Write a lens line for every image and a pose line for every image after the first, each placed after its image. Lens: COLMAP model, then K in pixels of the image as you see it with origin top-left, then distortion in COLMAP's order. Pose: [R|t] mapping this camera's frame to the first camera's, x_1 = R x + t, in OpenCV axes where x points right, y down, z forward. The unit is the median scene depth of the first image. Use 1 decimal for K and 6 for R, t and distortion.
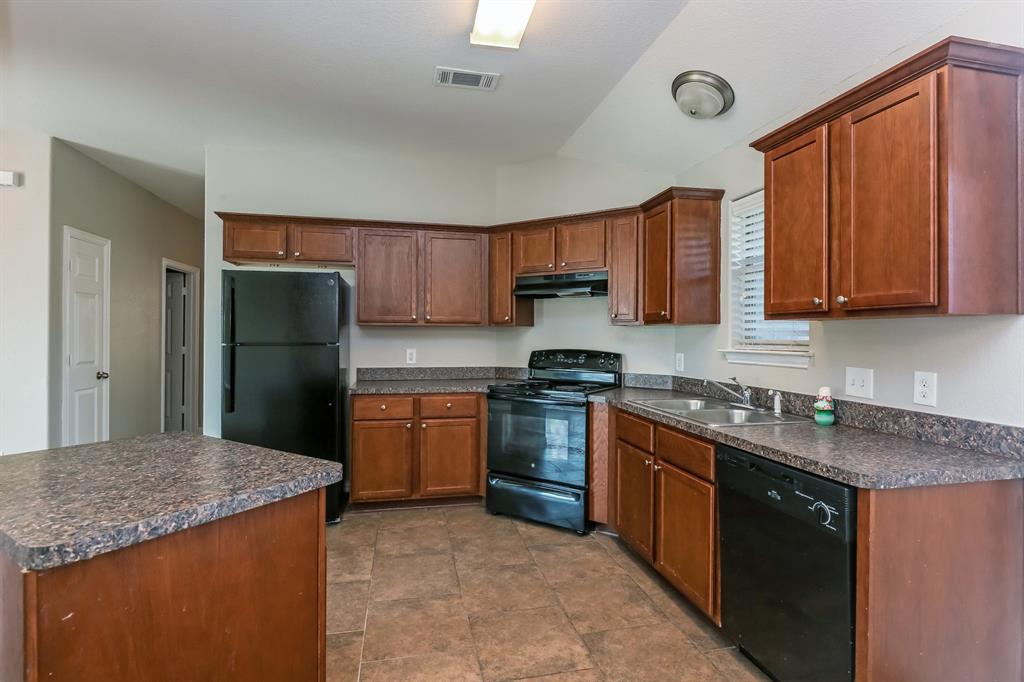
lens RADIAL K [[502.1, 0, 510.6], [0, 502.1, 337.1], [0, 0, 1]] dist [0.003360, -0.001317]
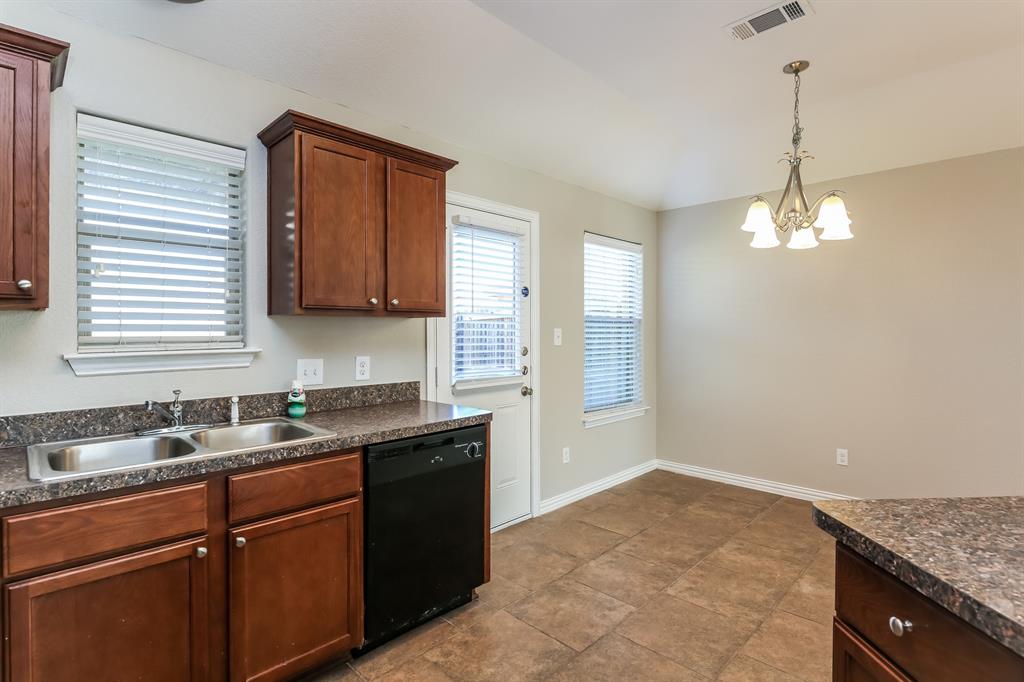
lens RADIAL K [[502.1, 0, 517.8], [0, 502.1, 333.6], [0, 0, 1]] dist [0.003360, -0.001317]
pose [[-0.542720, -0.010469, 0.839849, -0.559128], [0.003406, 0.999887, 0.014665, -0.011887], [-0.839907, 0.010819, -0.542622, 1.361519]]
